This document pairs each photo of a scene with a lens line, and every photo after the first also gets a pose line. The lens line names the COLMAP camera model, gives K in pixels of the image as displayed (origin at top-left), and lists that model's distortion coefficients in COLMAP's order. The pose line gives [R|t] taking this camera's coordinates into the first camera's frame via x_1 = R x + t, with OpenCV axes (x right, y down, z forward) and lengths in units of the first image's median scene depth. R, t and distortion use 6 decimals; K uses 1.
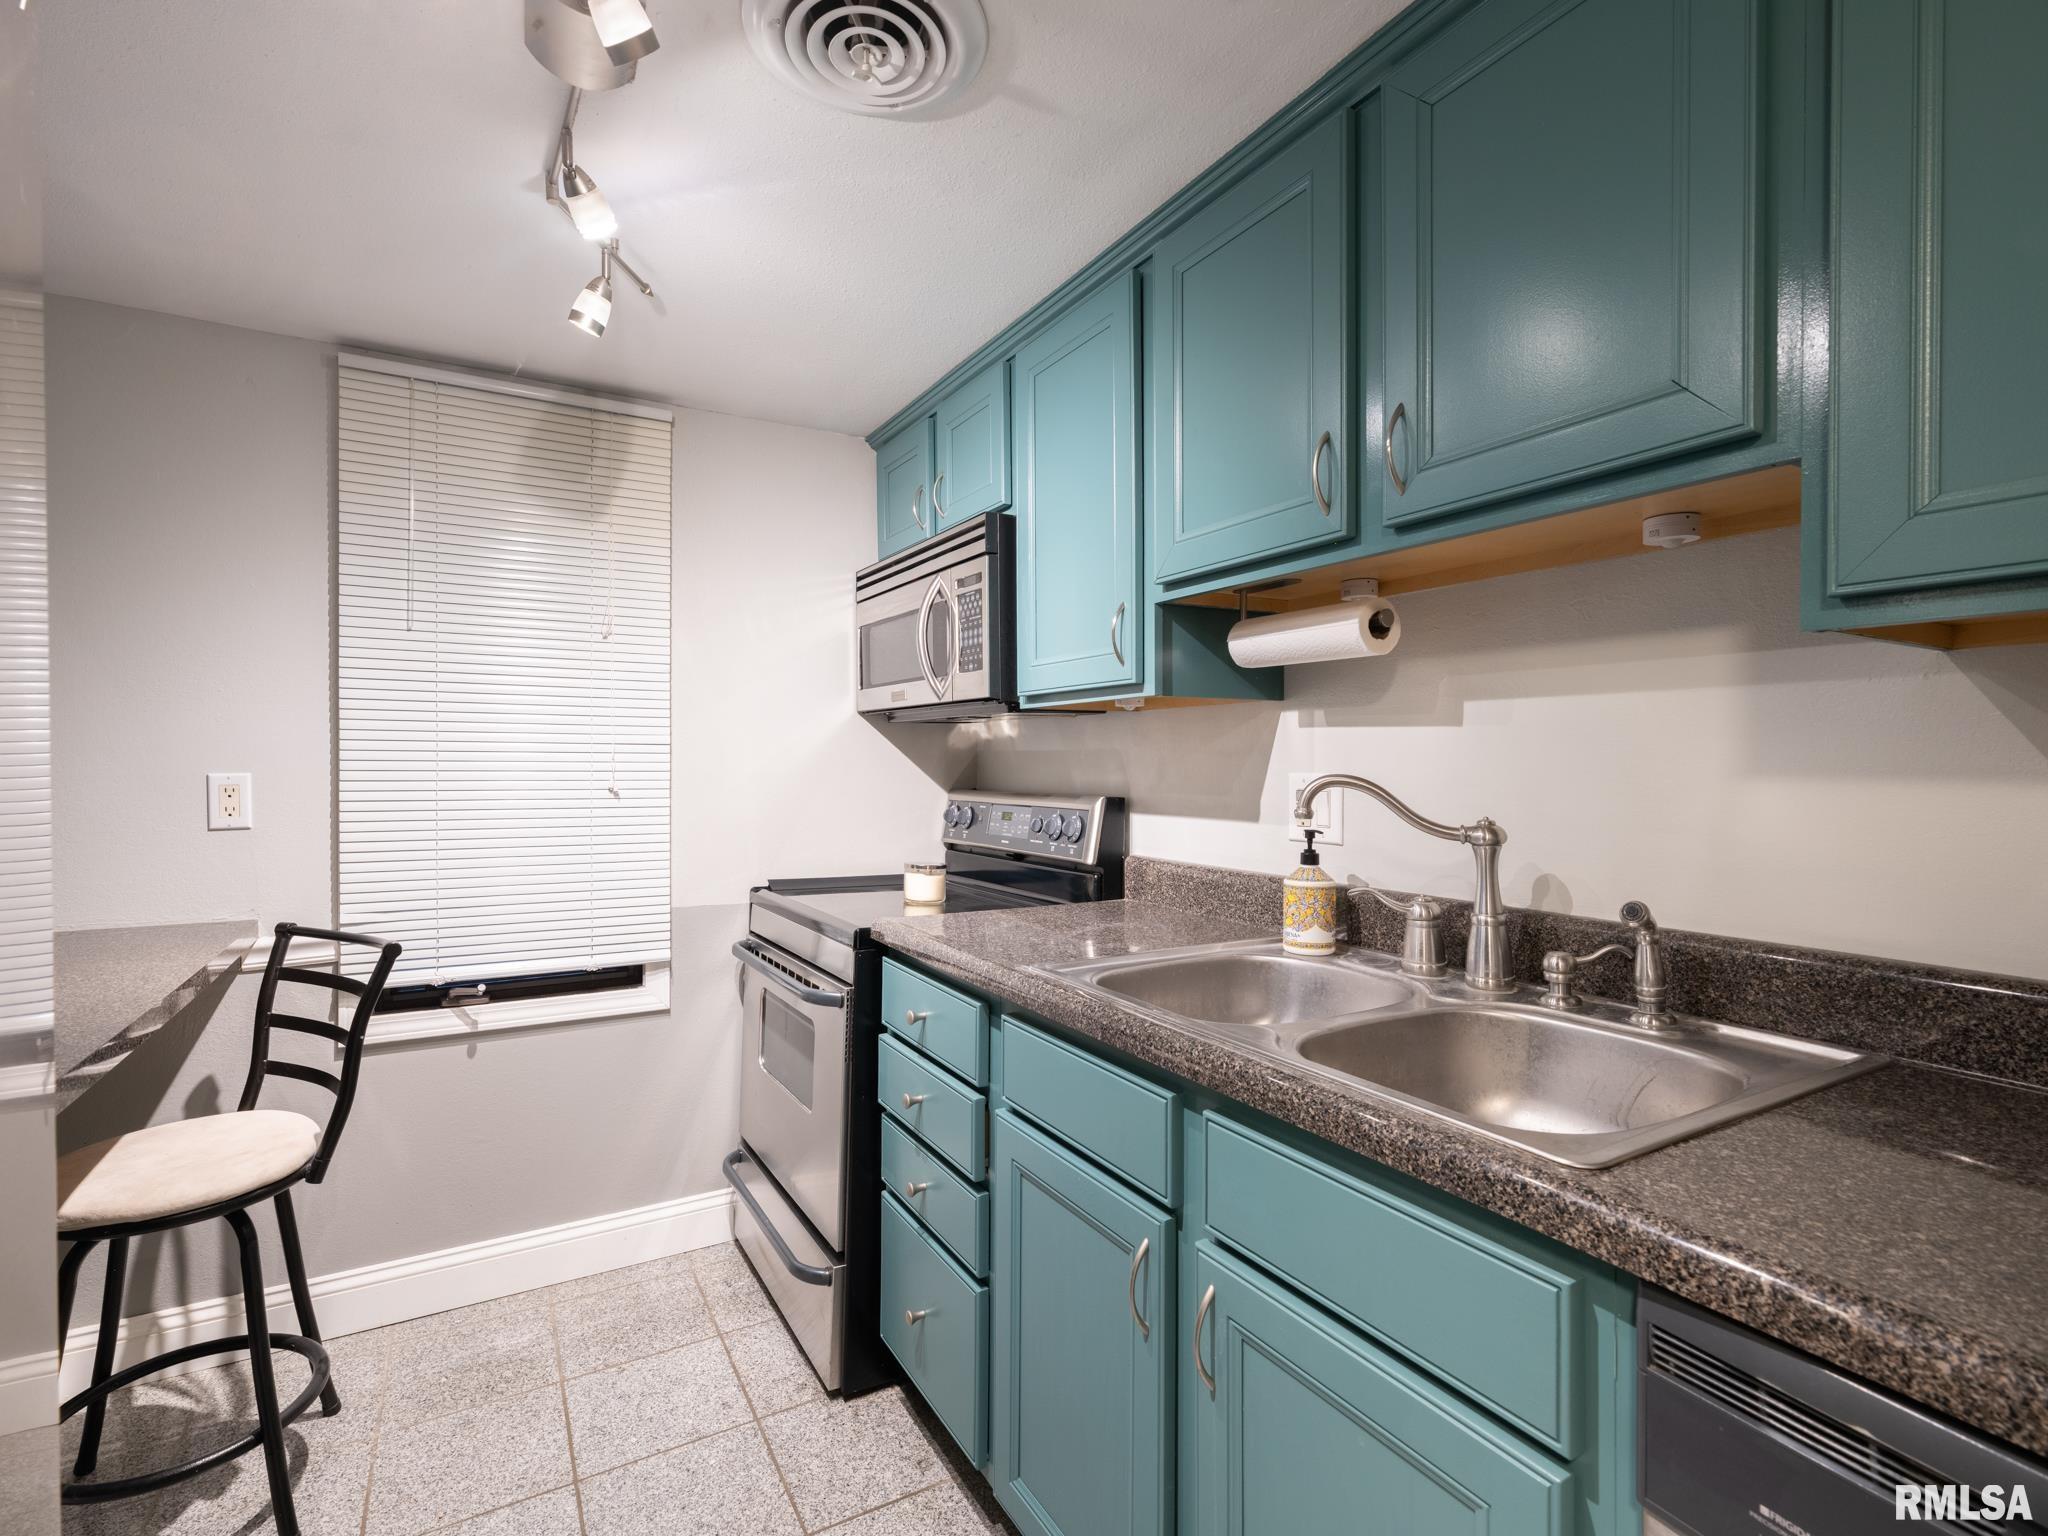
lens RADIAL K [[964.3, 0, 1022.4], [0, 964.3, 767.8], [0, 0, 1]] dist [0.001930, -0.000099]
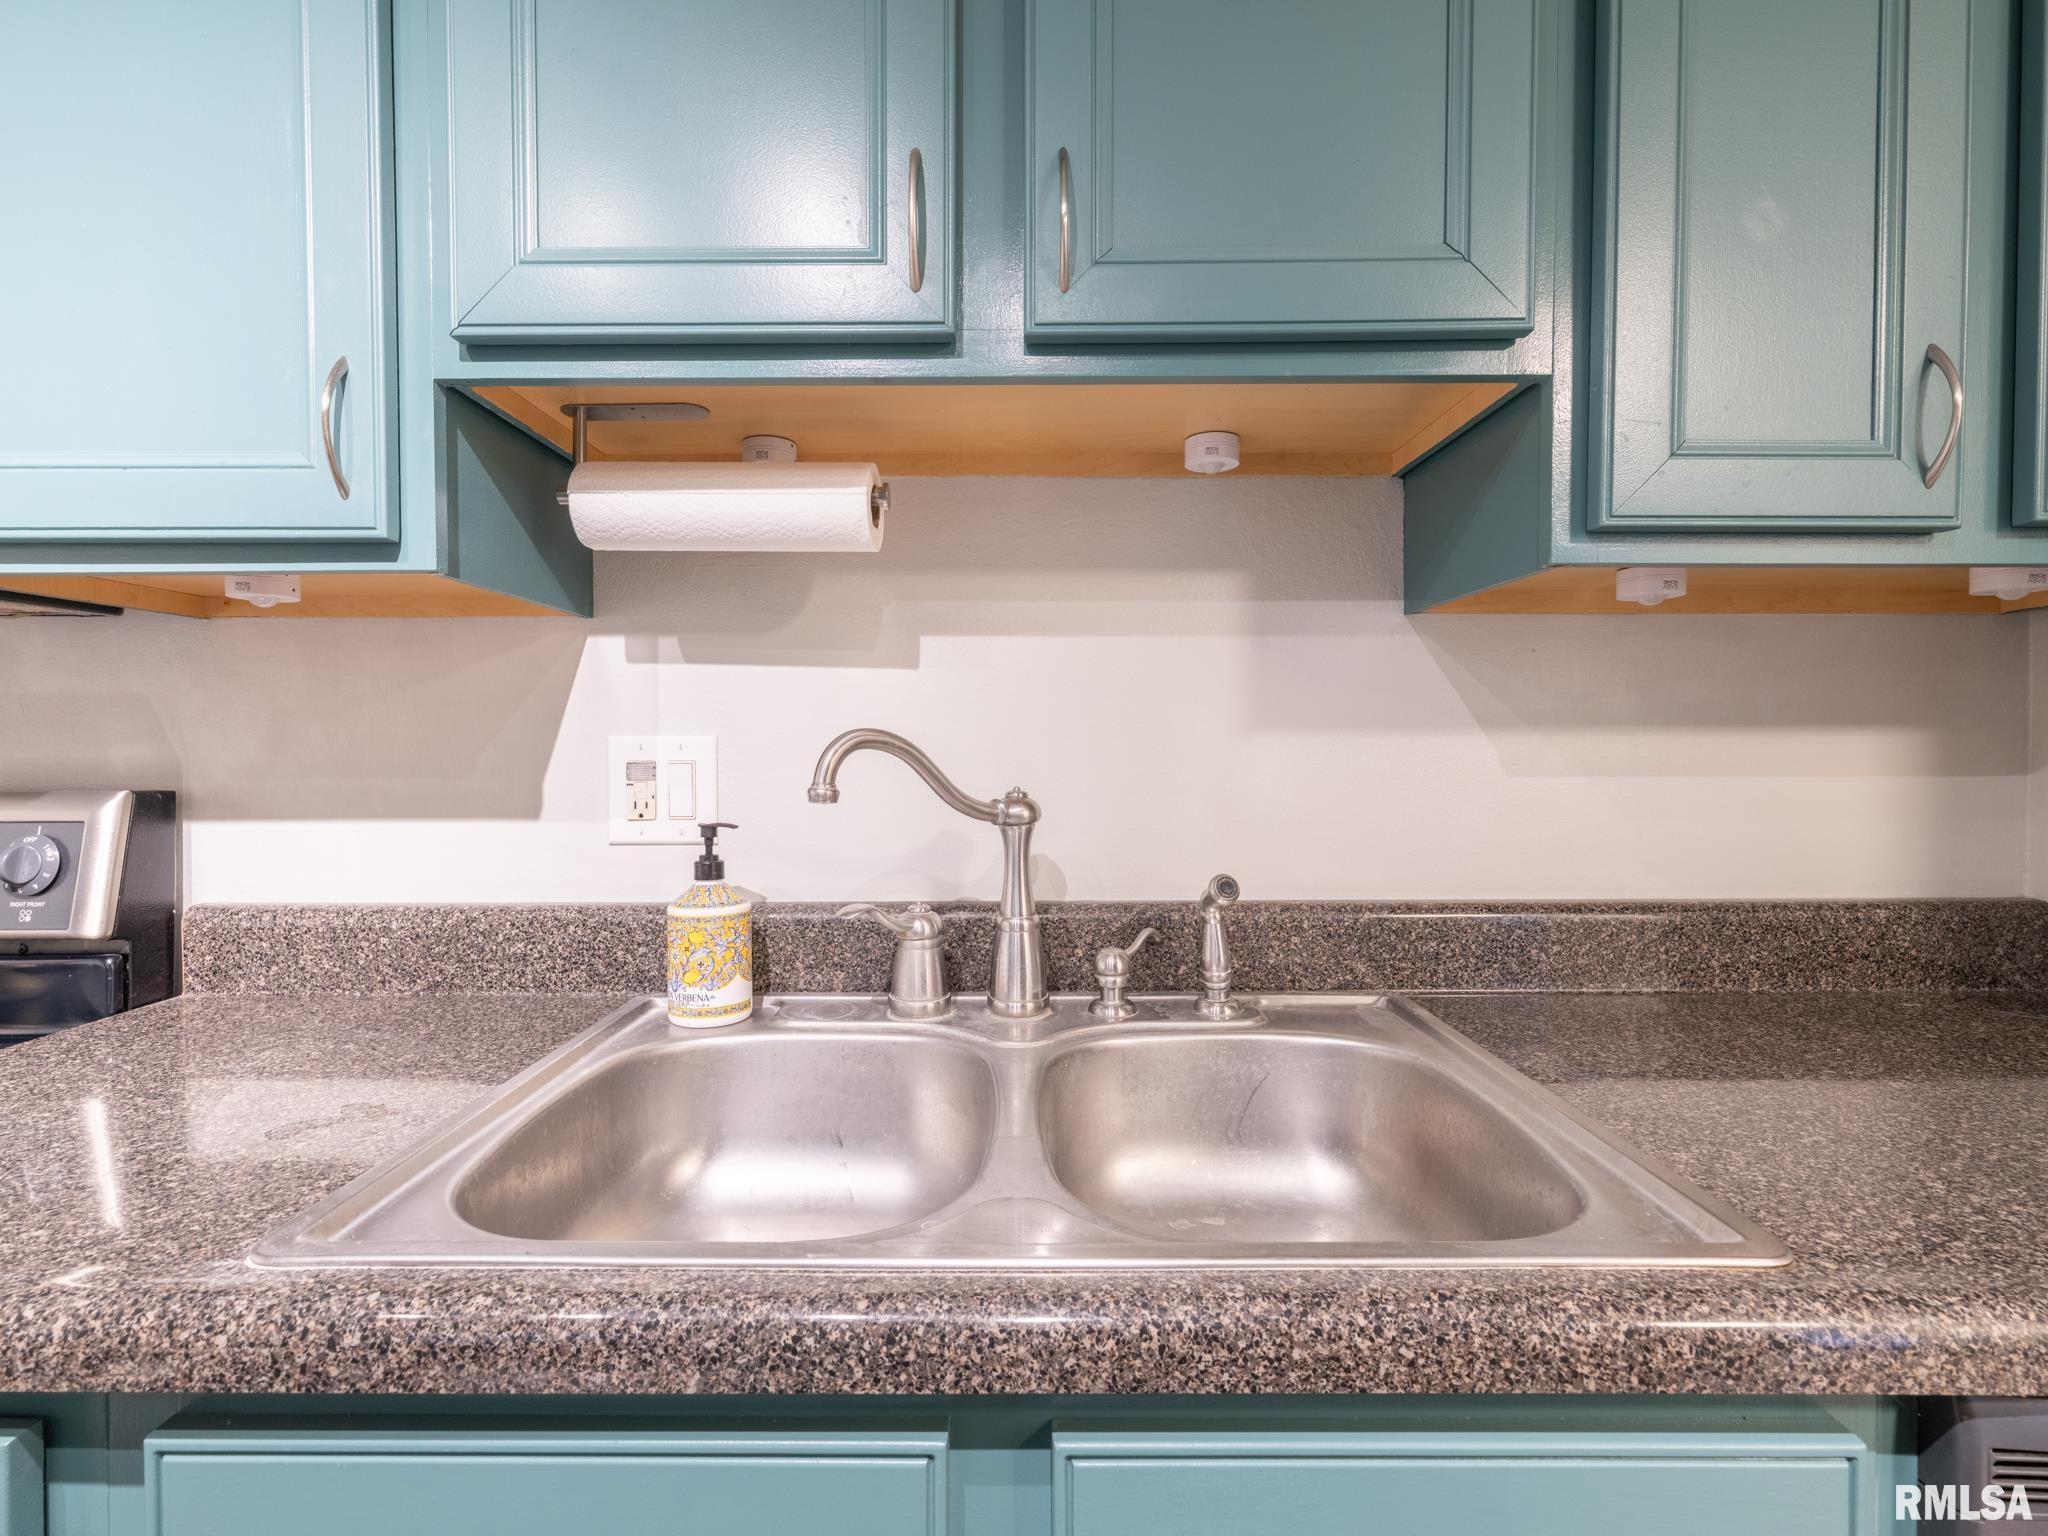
lens RADIAL K [[964.3, 0, 1020.0], [0, 964.3, 757.1], [0, 0, 1]] dist [0.001930, -0.000099]
pose [[0.506631, -0.013327, 0.862060, -0.164438], [0.008342, 0.999909, 0.010555, 0.019417], [-0.862122, 0.001843, 0.506697, 0.607776]]
